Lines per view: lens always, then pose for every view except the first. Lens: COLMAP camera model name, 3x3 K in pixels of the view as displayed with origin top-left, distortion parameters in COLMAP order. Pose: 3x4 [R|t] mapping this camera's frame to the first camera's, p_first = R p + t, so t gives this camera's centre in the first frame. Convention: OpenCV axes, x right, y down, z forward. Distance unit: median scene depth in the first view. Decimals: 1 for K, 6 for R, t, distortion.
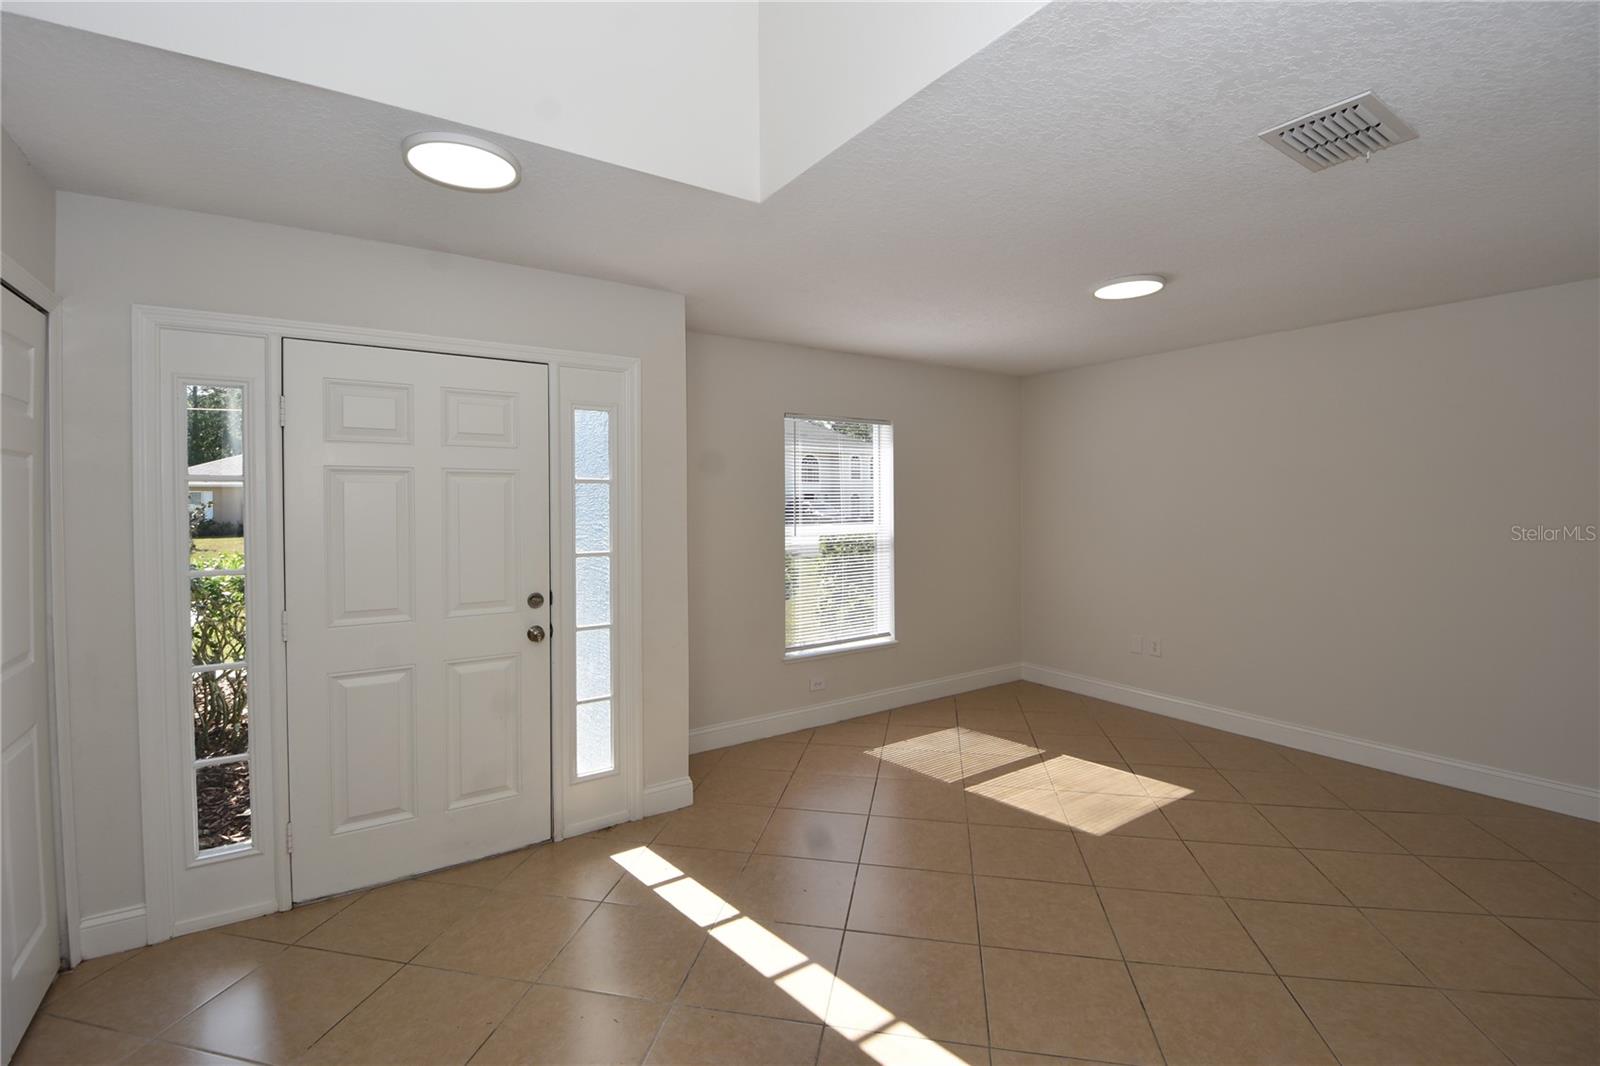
lens RADIAL K [[706.6, 0, 796.9], [0, 706.6, 515.2], [0, 0, 1]] dist [0.007953, -0.019528]
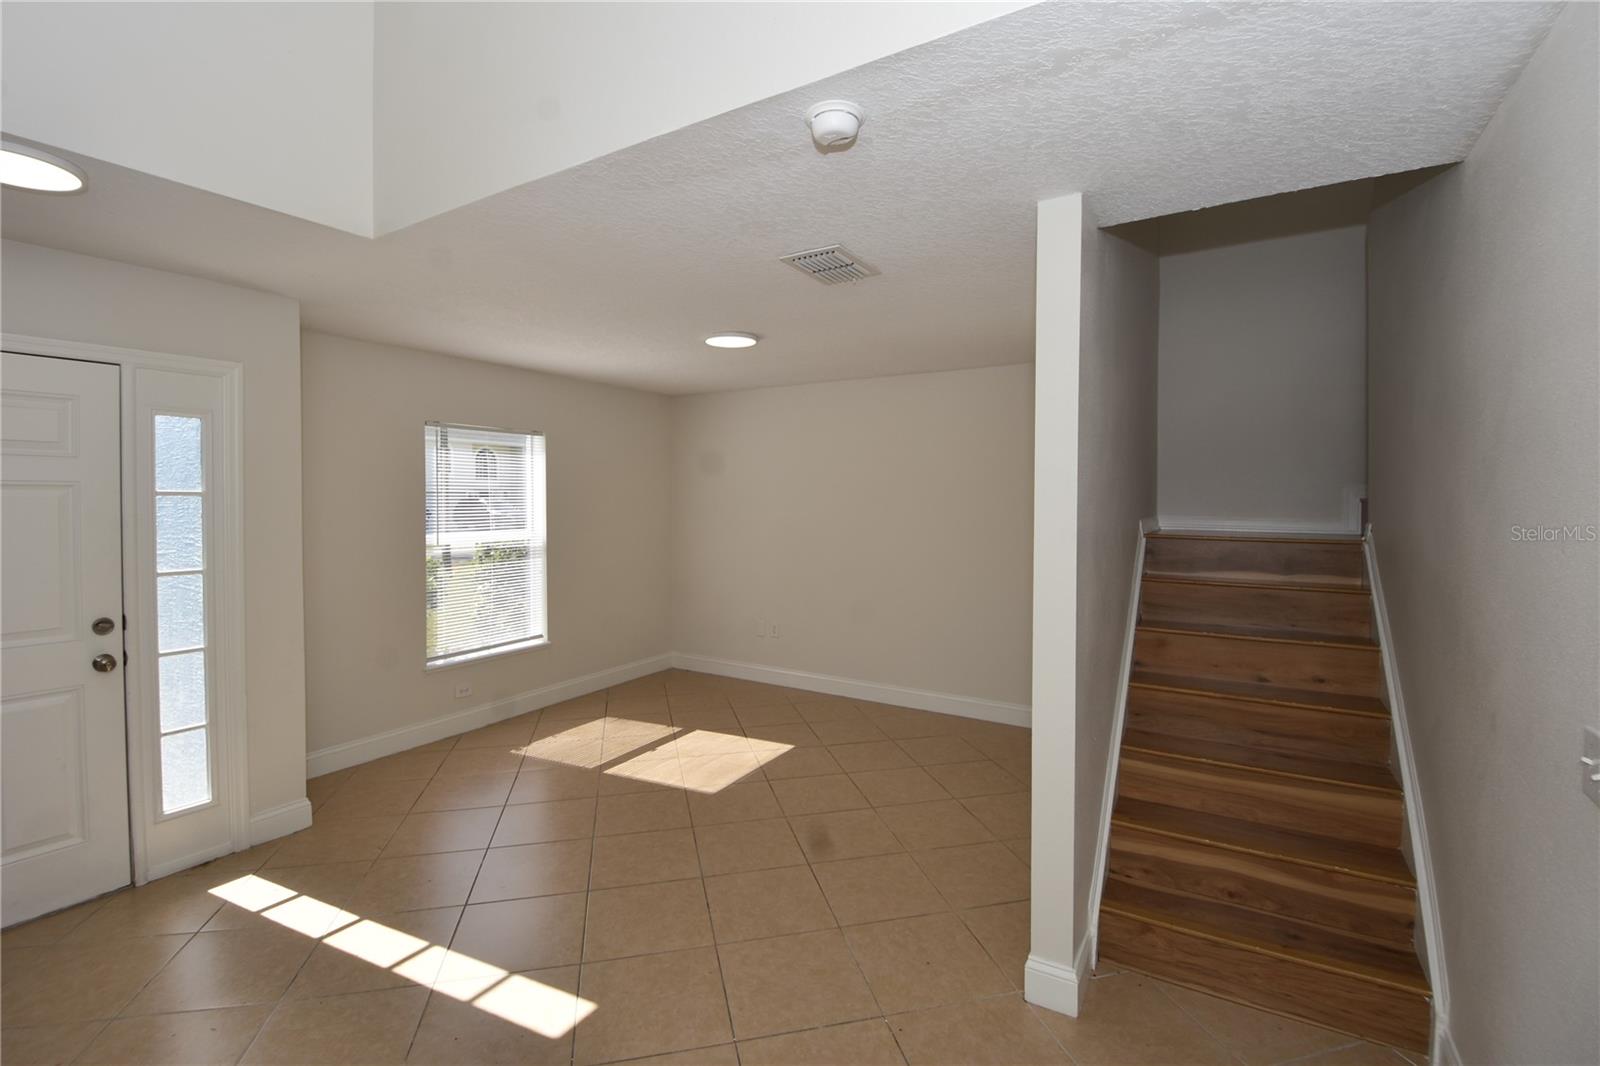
lens RADIAL K [[706.6, 0, 796.9], [0, 706.6, 515.2], [0, 0, 1]] dist [0.007953, -0.019528]
pose [[0.908618, -0.002486, 0.417622, 0.052247], [0.000984, 0.999992, 0.003811, -0.019583], [-0.417628, -0.003052, 0.908613, -0.147336]]
